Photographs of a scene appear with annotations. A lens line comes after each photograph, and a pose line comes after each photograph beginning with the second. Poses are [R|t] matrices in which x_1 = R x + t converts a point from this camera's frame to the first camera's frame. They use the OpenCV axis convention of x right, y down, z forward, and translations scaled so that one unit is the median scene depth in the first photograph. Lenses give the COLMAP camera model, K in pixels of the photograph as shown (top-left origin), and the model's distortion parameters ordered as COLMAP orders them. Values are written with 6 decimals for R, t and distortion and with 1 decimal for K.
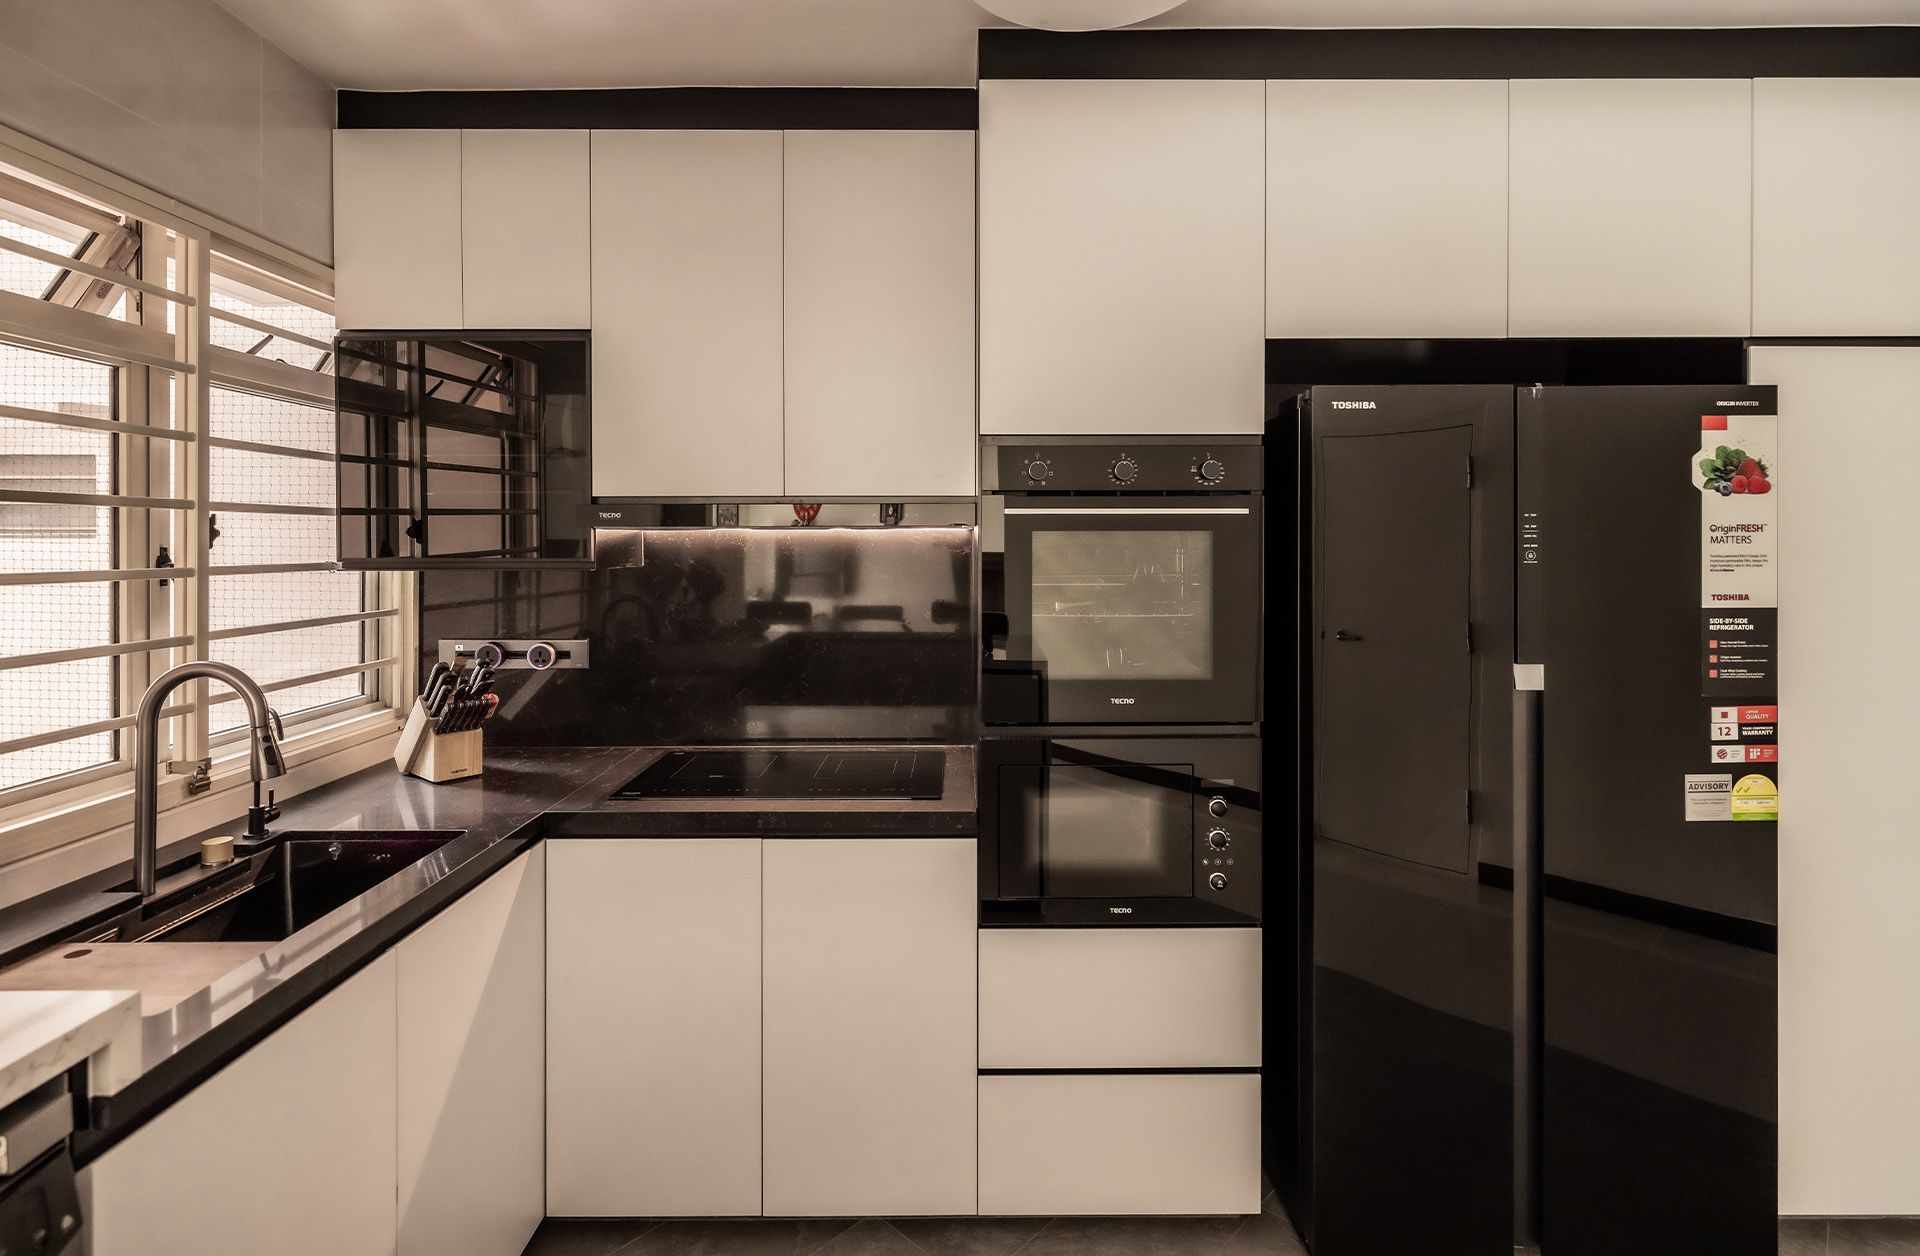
lens RADIAL K [[935.3, 0, 952.0], [0, 935.3, 547.6], [0, 0, 1]] dist [-0.001559, -0.000423]
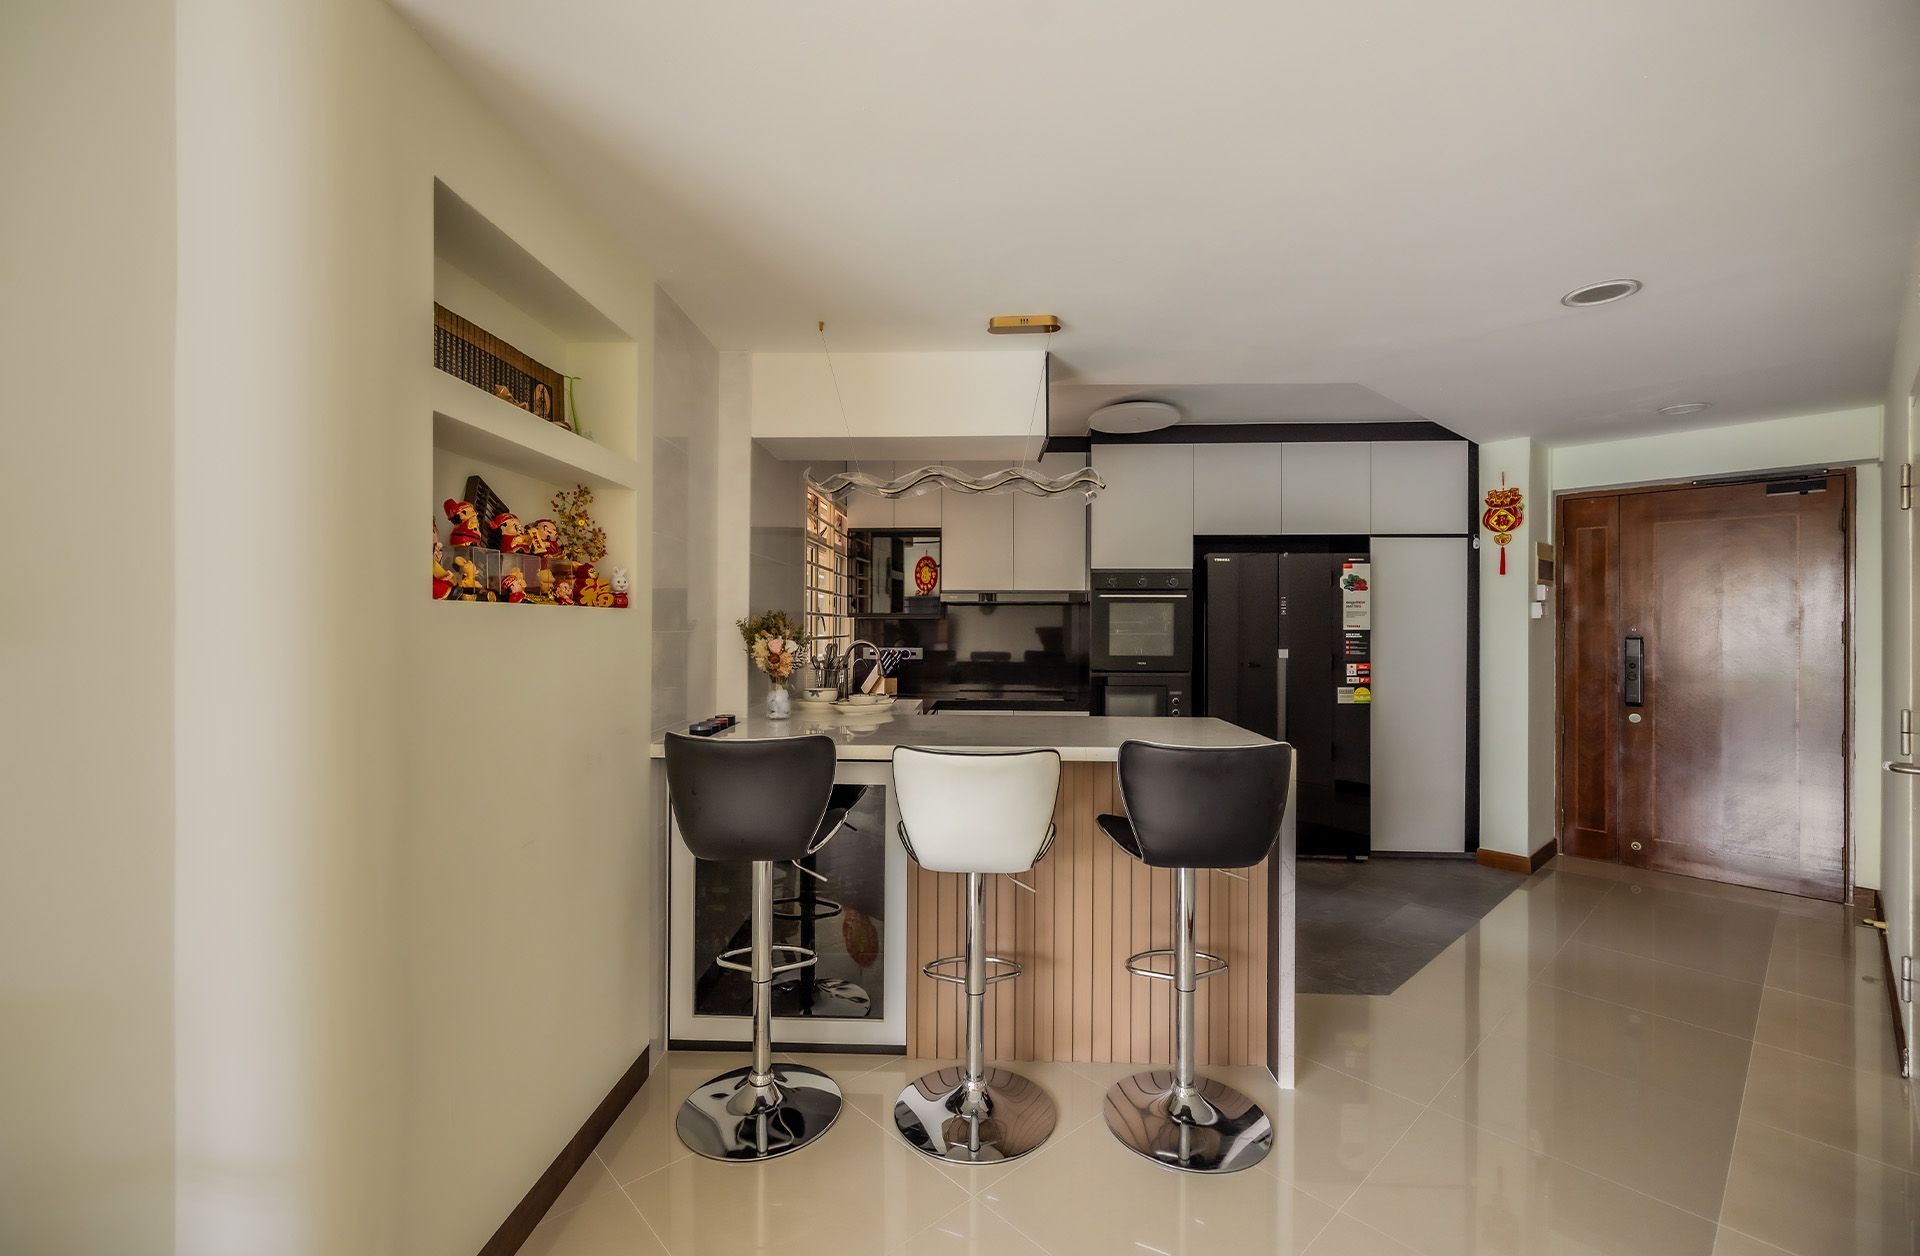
lens RADIAL K [[791.4, 0, 956.5], [0, 791.4, 623.1], [0, 0, 1]] dist [-0.000232, -0.000054]
pose [[0.998568, 0.005532, -0.053202, -0.268564], [-0.006014, 0.999942, -0.008888, 0.072797], [0.053149, 0.009195, 0.998544, -1.521722]]
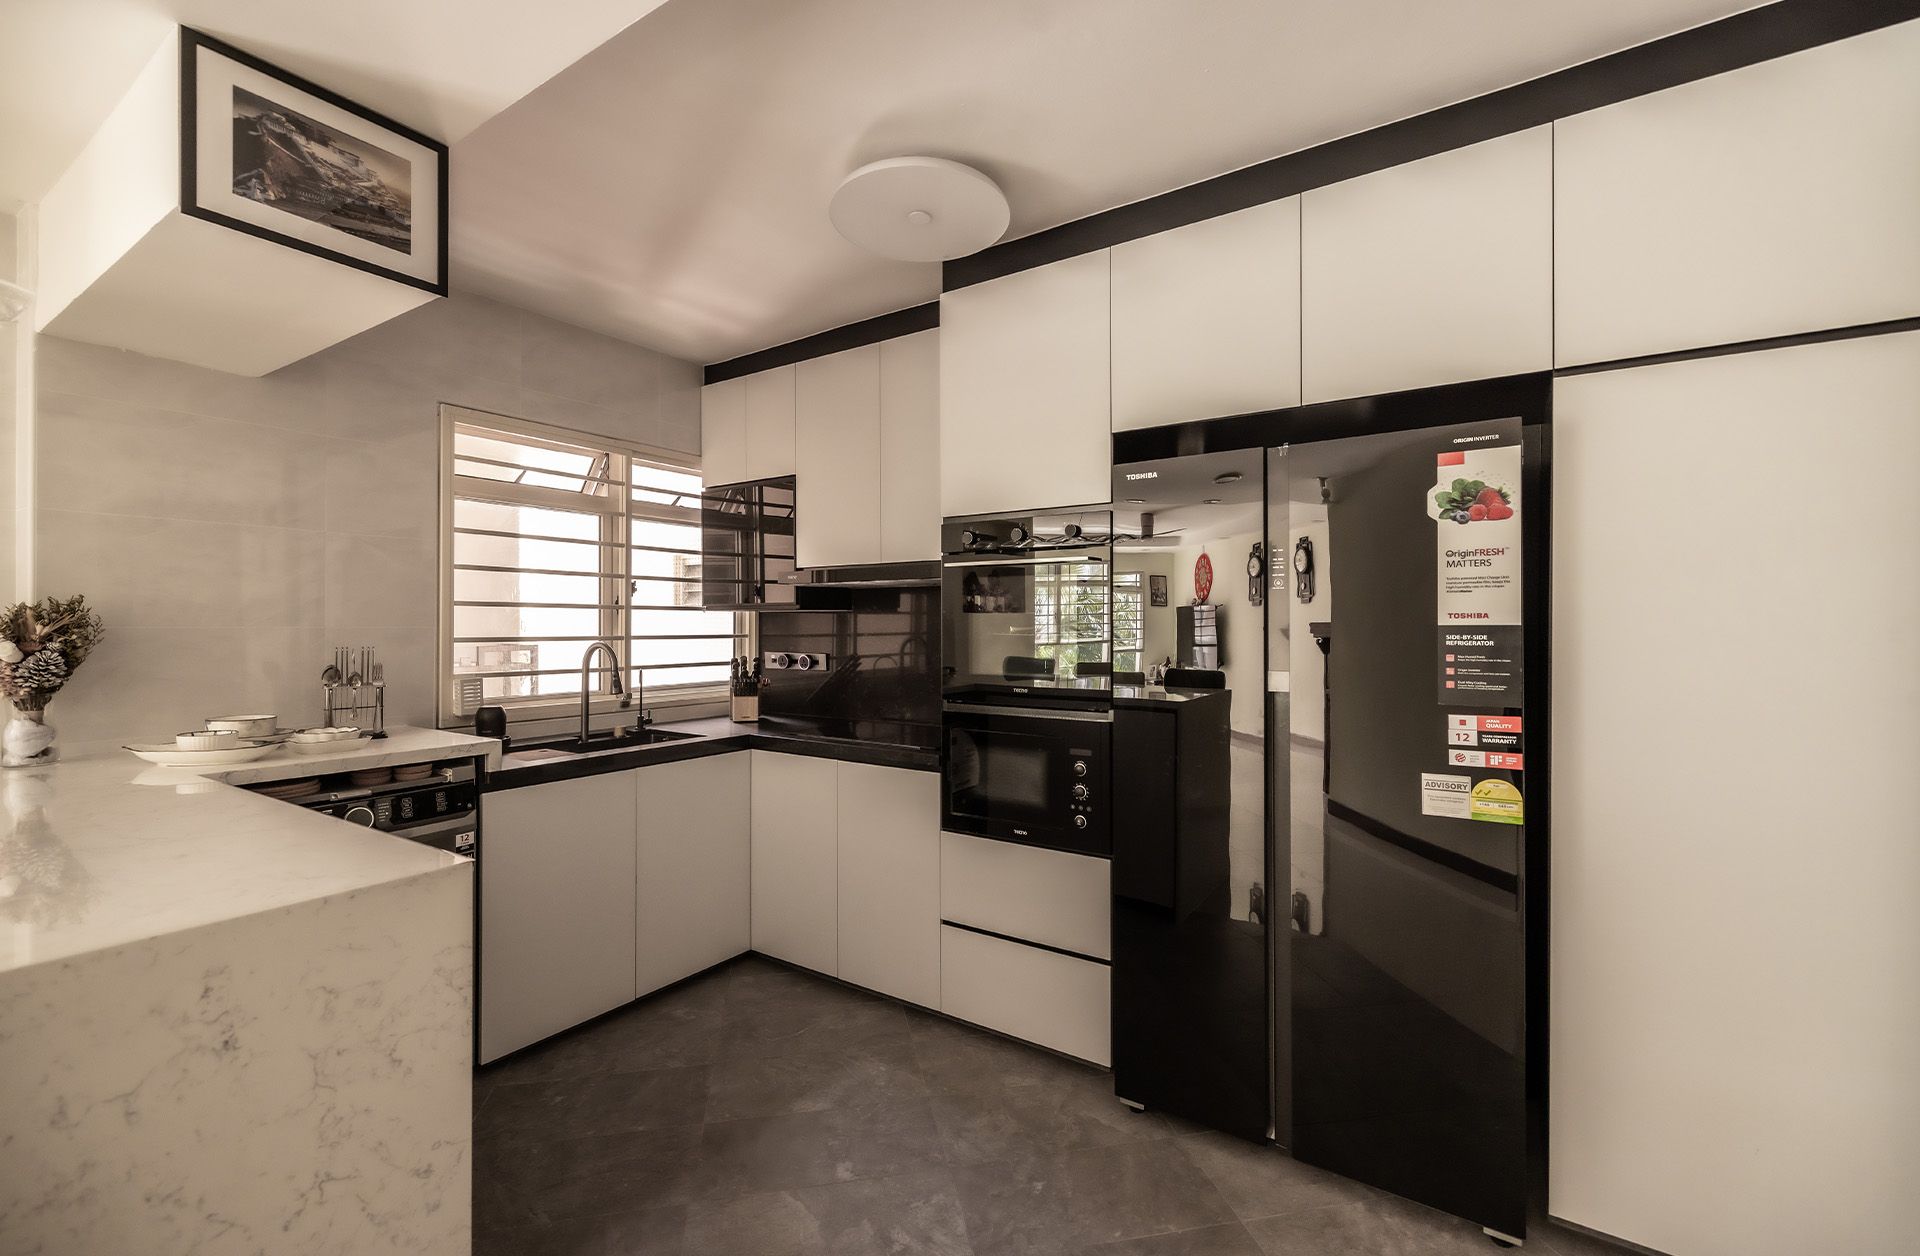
lens RADIAL K [[791.4, 0, 956.5], [0, 791.4, 623.1], [0, 0, 1]] dist [-0.000232, -0.000054]
pose [[0.834705, 0.000073, -0.550697, 0.841774], [-0.002584, 0.999990, -0.003784, 0.066865], [0.550691, 0.004582, 0.834697, -0.109636]]
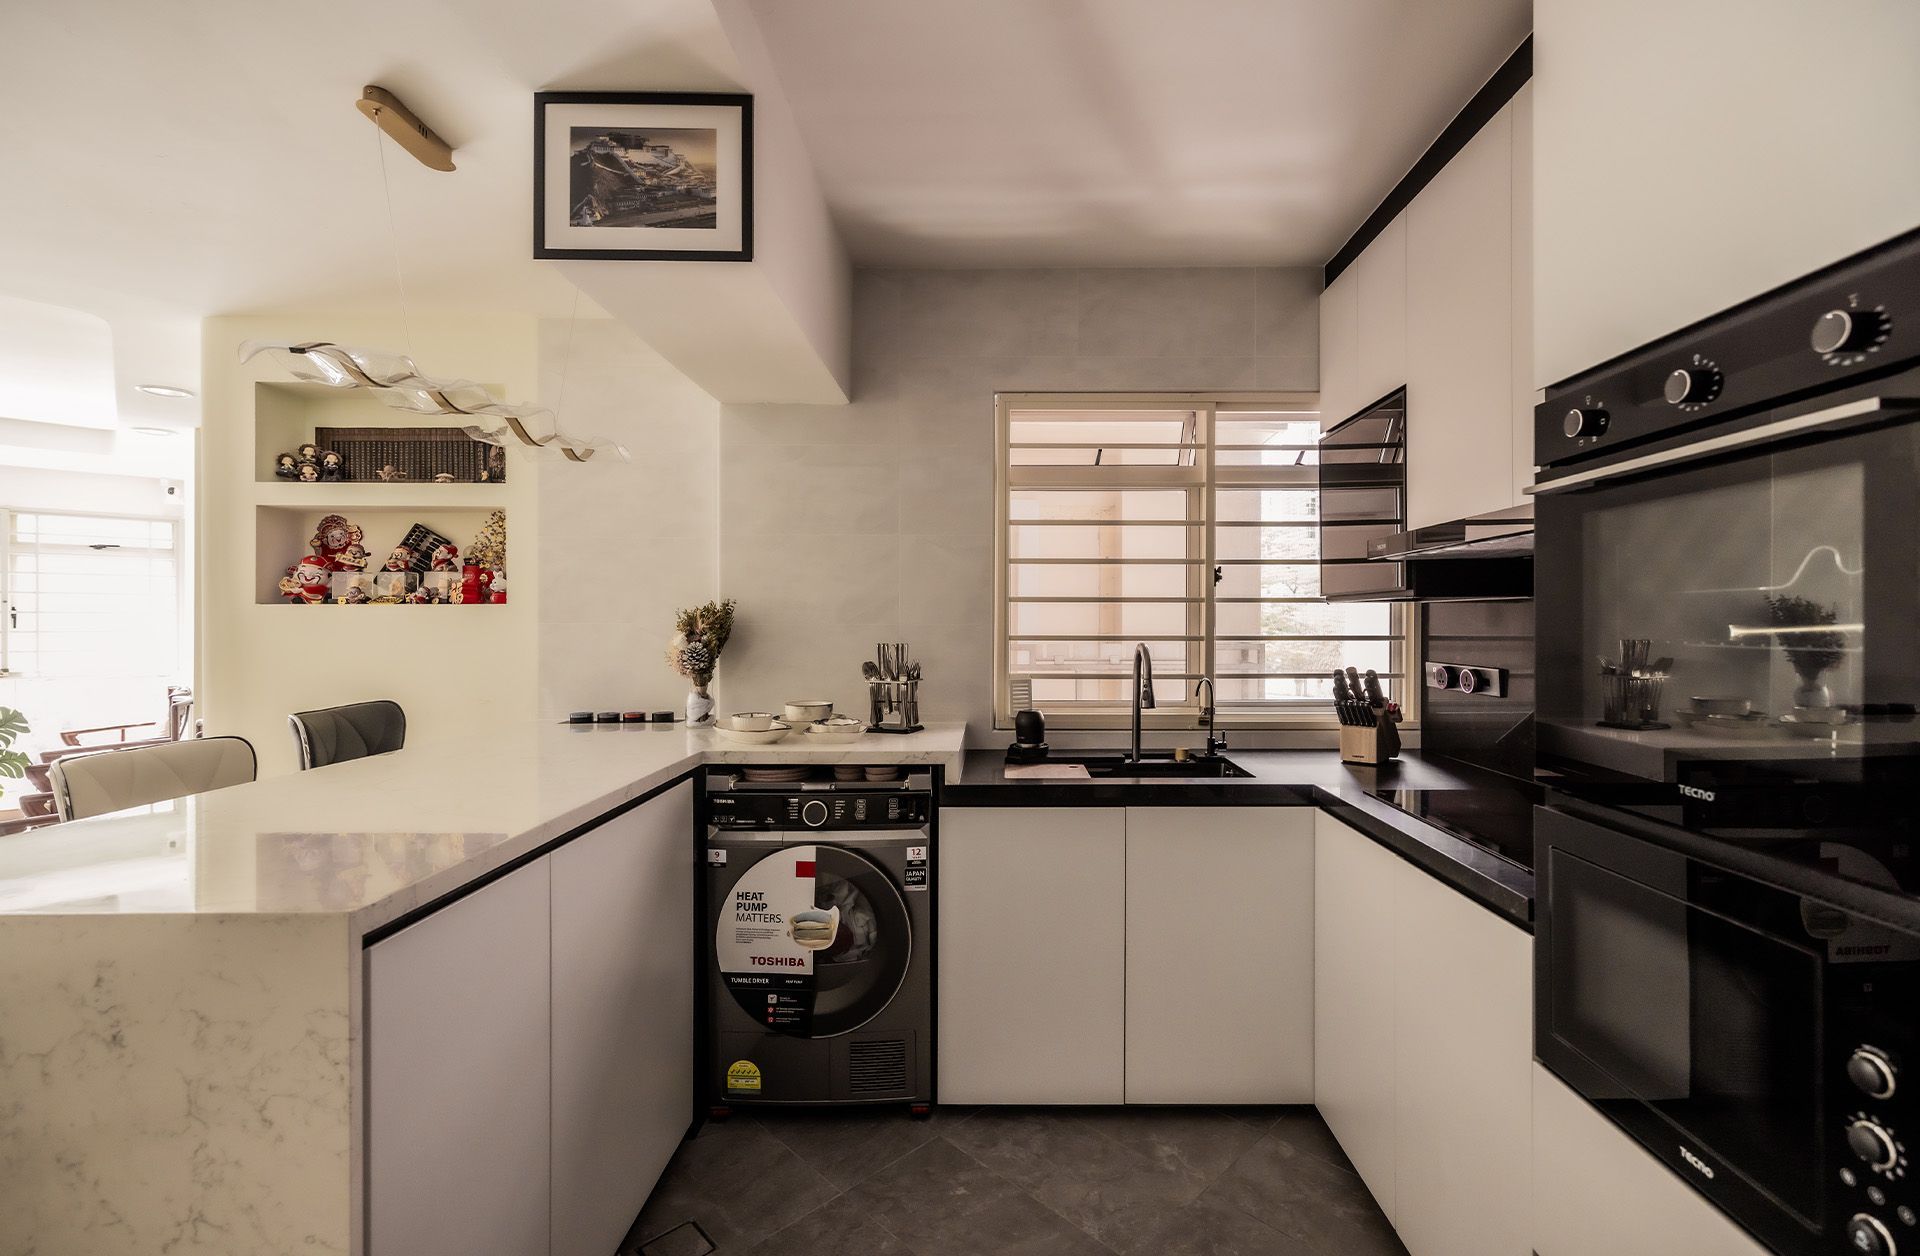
lens RADIAL K [[827.1, 0, 1024.7], [0, 827.1, 625.1], [0, 0, 1]] dist [0.001140, 0.000173]
pose [[0.023556, 0.005023, -0.999710, 0.719810], [-0.002781, 0.999984, 0.004959, 0.065267], [0.999719, 0.002664, 0.023569, 0.622072]]
